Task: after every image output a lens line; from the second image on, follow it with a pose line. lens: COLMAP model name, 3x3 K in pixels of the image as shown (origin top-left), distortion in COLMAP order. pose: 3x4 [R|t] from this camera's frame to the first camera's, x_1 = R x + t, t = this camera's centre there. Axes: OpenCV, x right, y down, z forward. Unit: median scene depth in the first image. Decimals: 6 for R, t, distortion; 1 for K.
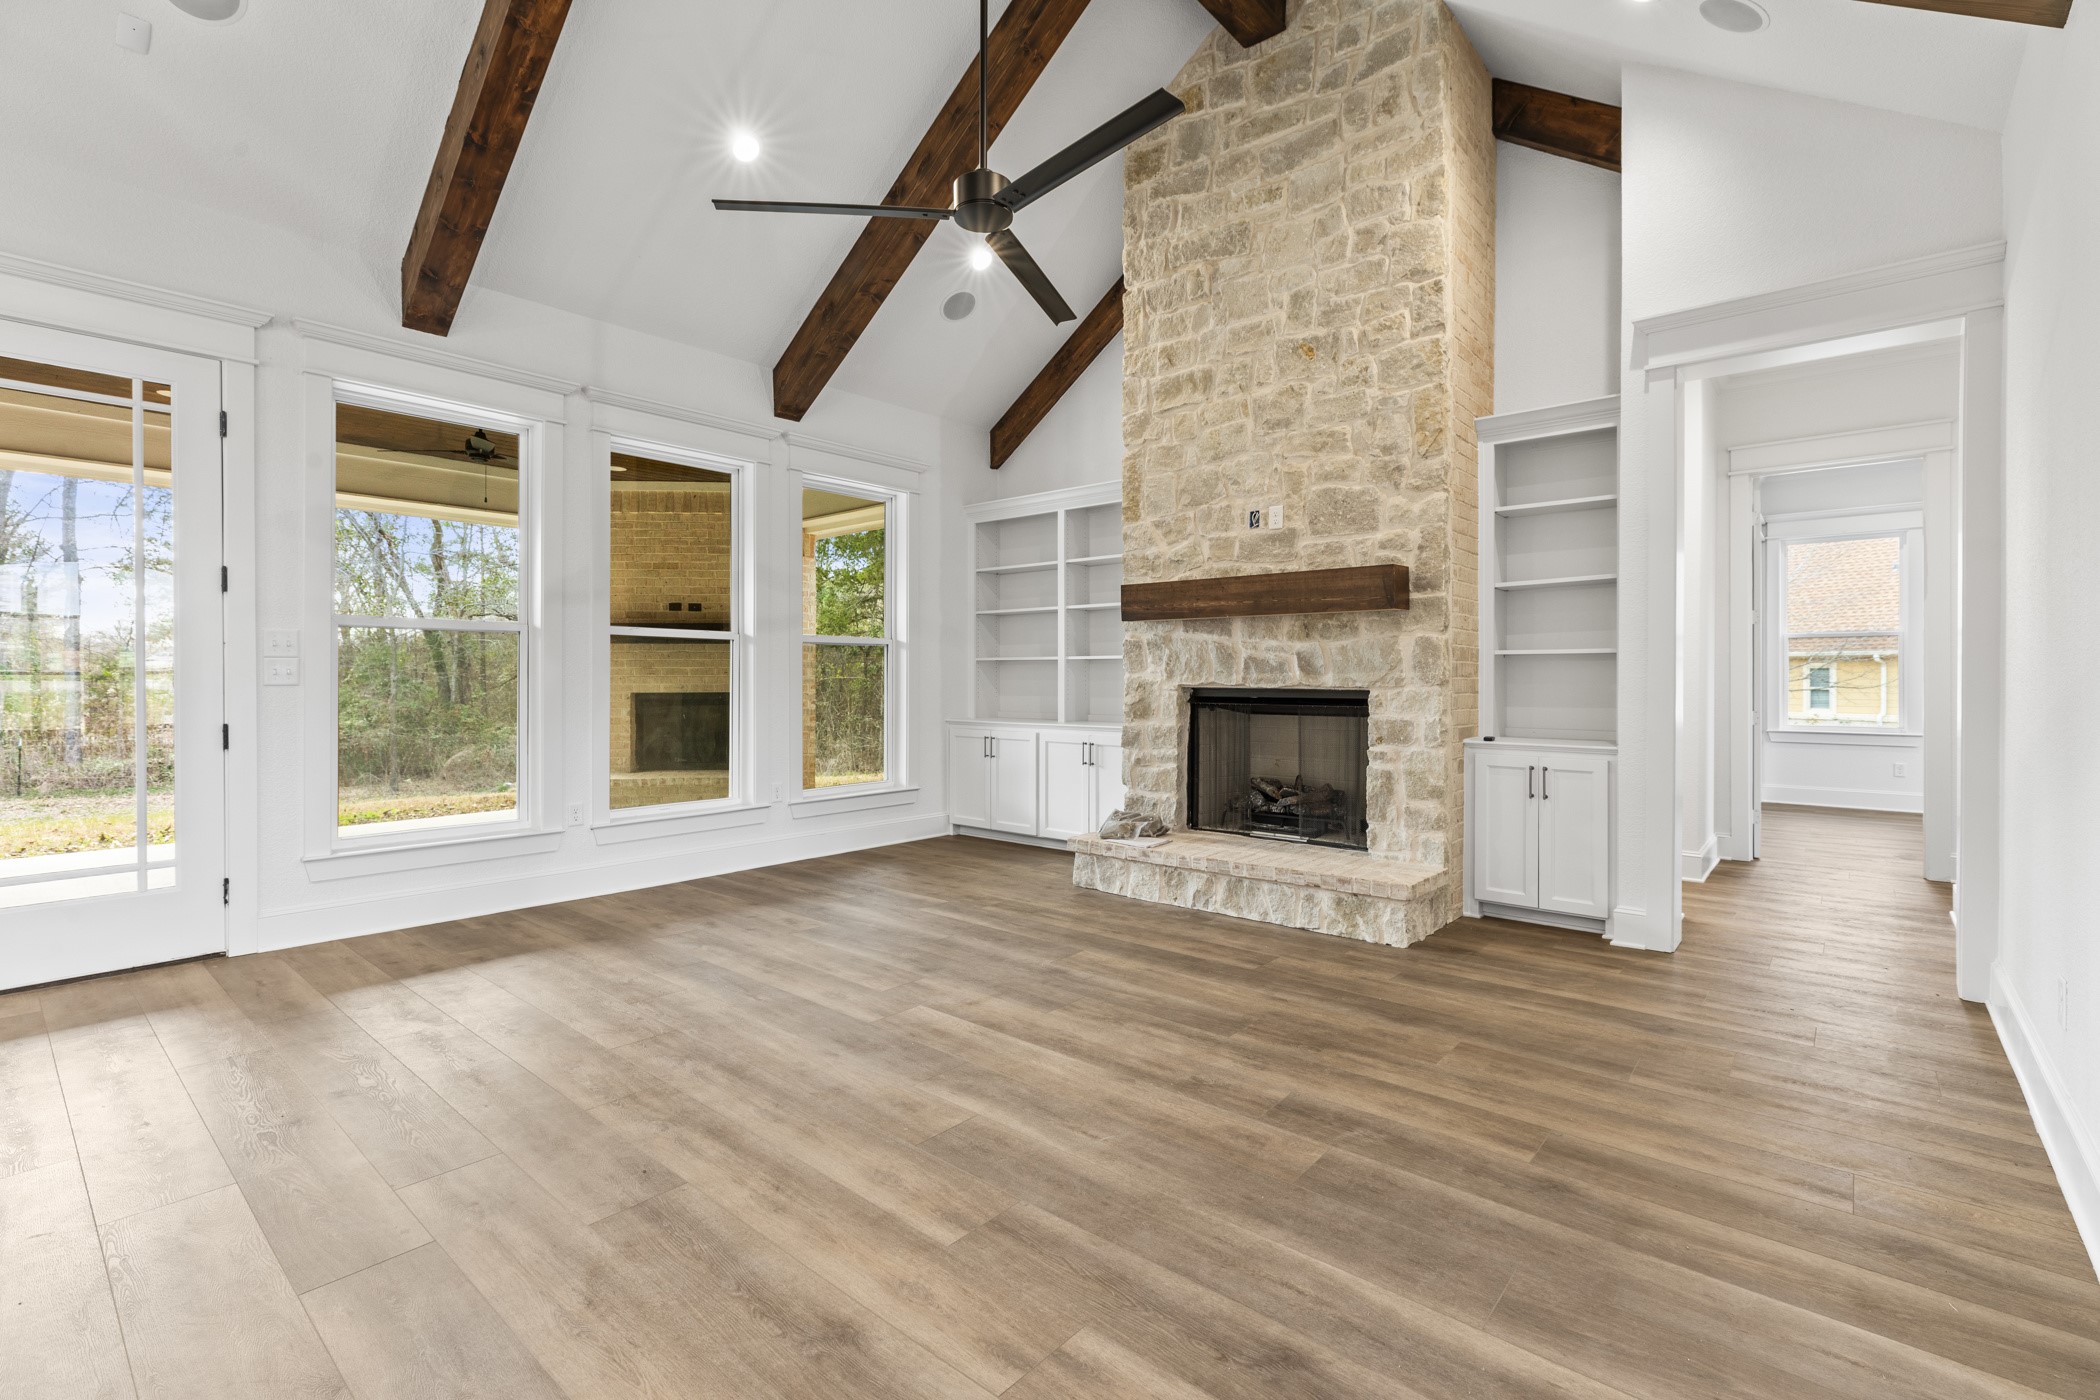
lens RADIAL K [[940.3, 0, 1053.2], [0, 940.3, 686.1], [0, 0, 1]] dist [0.003901, -0.000973]
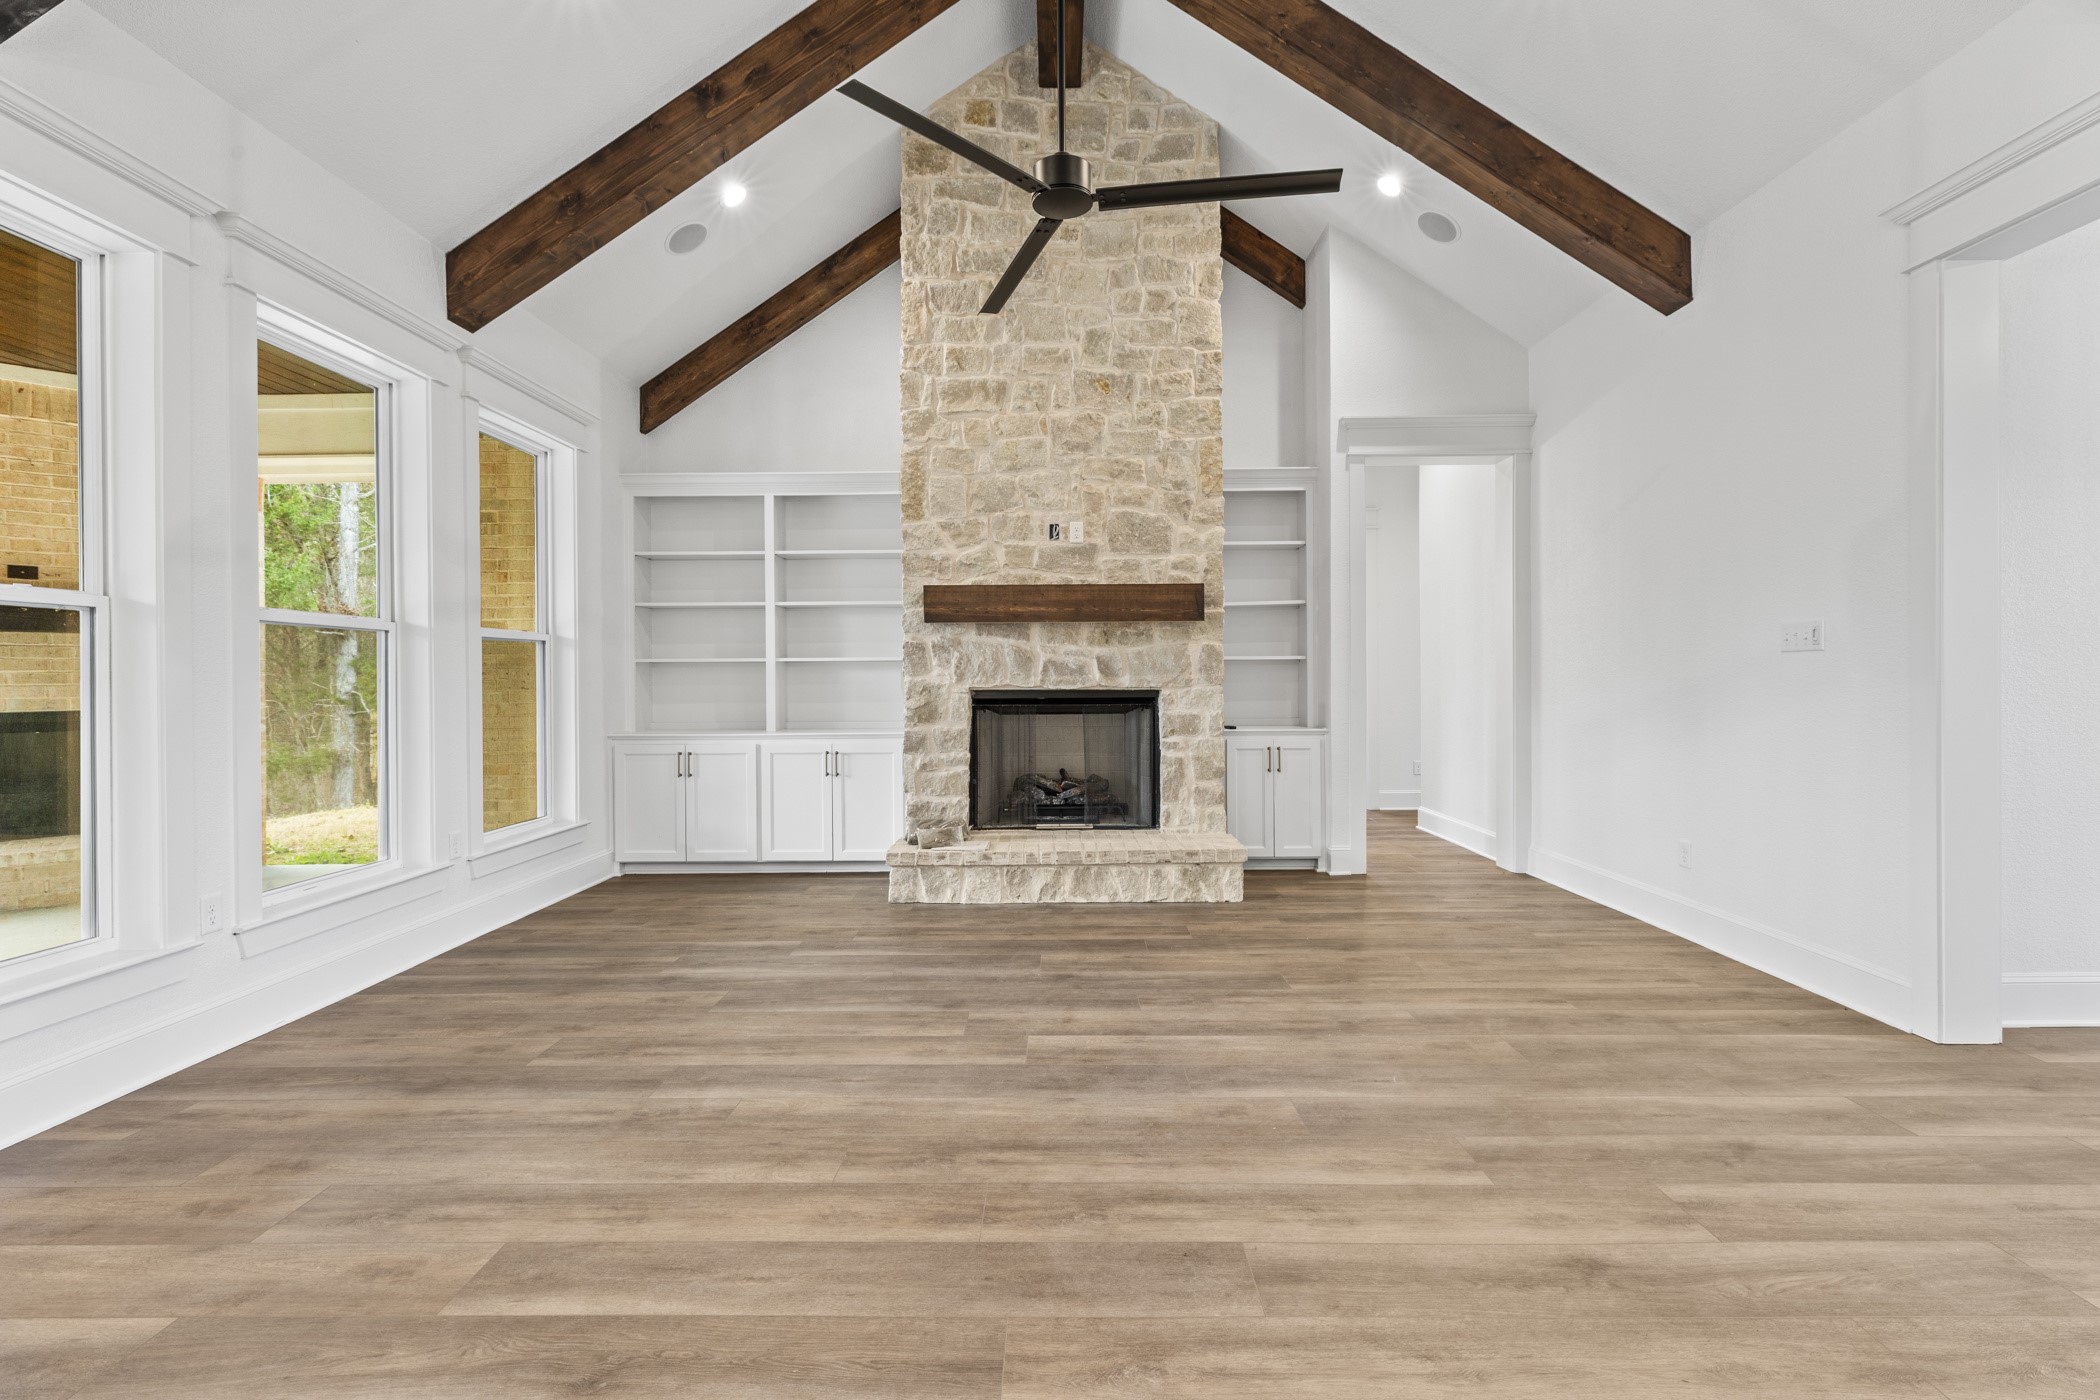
lens RADIAL K [[940.3, 0, 1051.7], [0, 940.3, 686.6], [0, 0, 1]] dist [0.003901, -0.000973]
pose [[0.763749, -0.011790, 0.645406, -0.514533], [0.013470, 0.999907, 0.002325, -0.004093], [-0.645373, 0.006918, 0.763836, 0.198963]]
